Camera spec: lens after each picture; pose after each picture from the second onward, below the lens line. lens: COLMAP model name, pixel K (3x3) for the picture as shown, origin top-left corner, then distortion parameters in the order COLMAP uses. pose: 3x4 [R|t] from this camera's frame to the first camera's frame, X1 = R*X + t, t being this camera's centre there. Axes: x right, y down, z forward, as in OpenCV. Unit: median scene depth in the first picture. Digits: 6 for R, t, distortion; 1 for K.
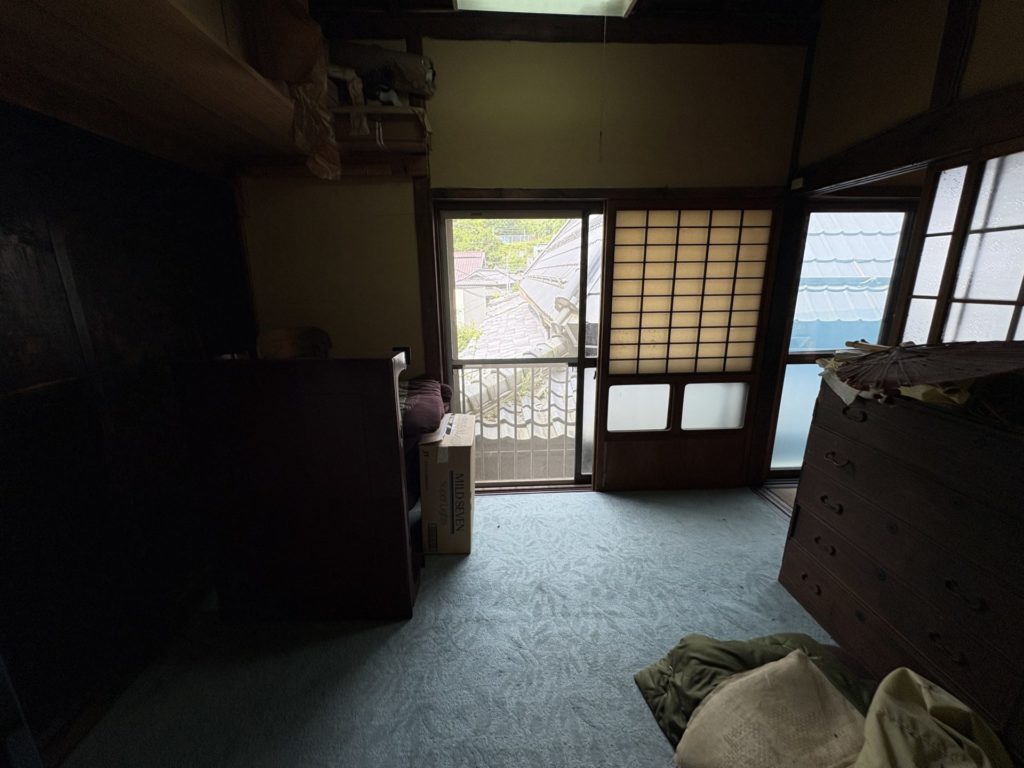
lens RADIAL K [[409.2, 0, 512.0], [0, 409.2, 384.0], [0, 0, 1]] dist [0.000492, -0.000355]
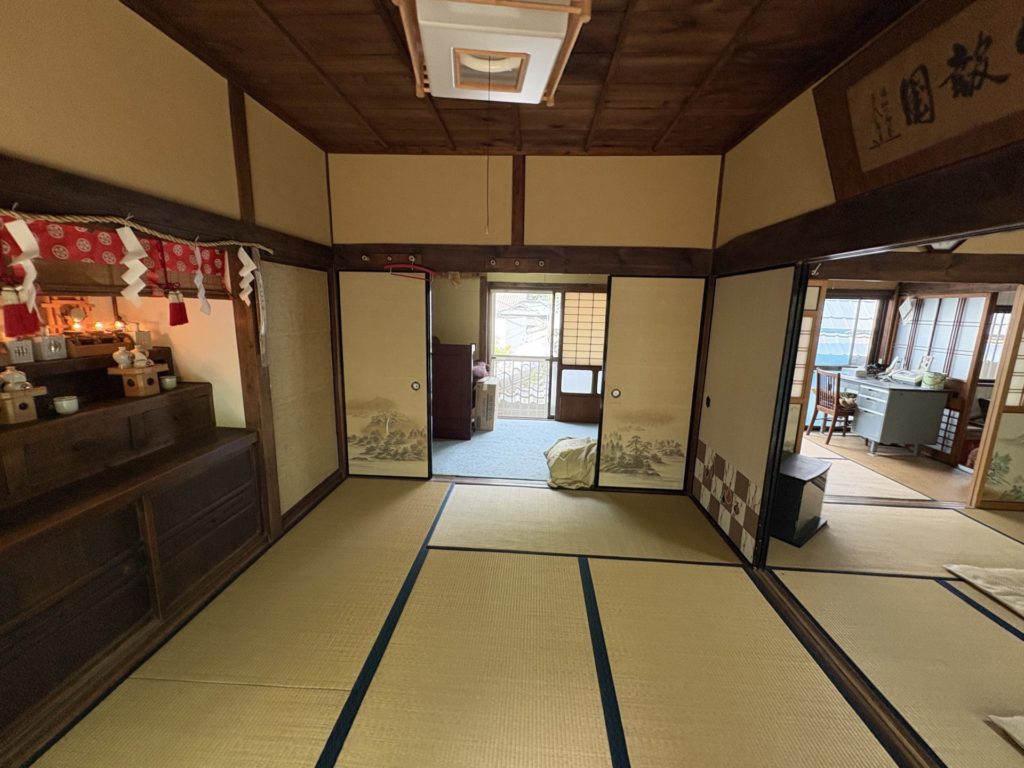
lens RADIAL K [[409.2, 0, 512.0], [0, 409.2, 384.0], [0, 0, 1]] dist [0.000492, -0.000355]
pose [[0.993399, 0.059390, -0.098135, 0.205725], [-0.065977, 0.995683, -0.065290, 0.257710], [0.093834, 0.071333, 0.993029, -1.261421]]
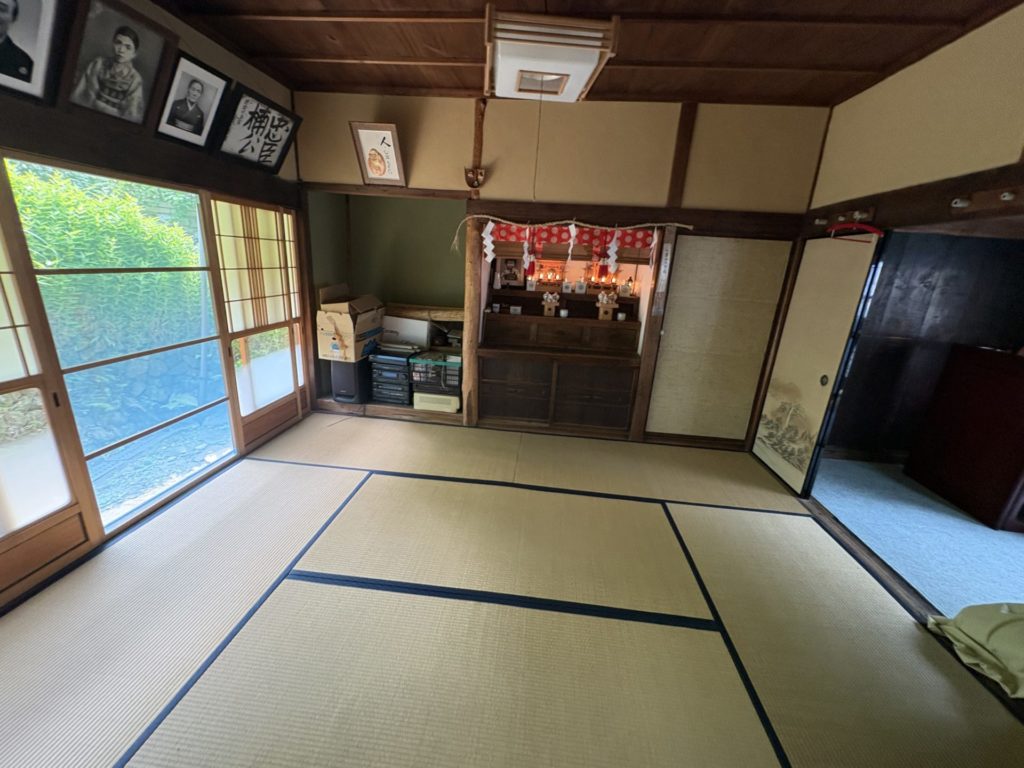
lens RADIAL K [[409.2, 0, 512.0], [0, 409.2, 384.0], [0, 0, 1]] dist [0.000492, -0.000355]
pose [[-0.139334, 0.291304, -0.946429, 0.958963], [-0.303827, 0.897078, 0.320844, 0.095220], [0.942484, 0.332255, -0.036487, -0.623530]]
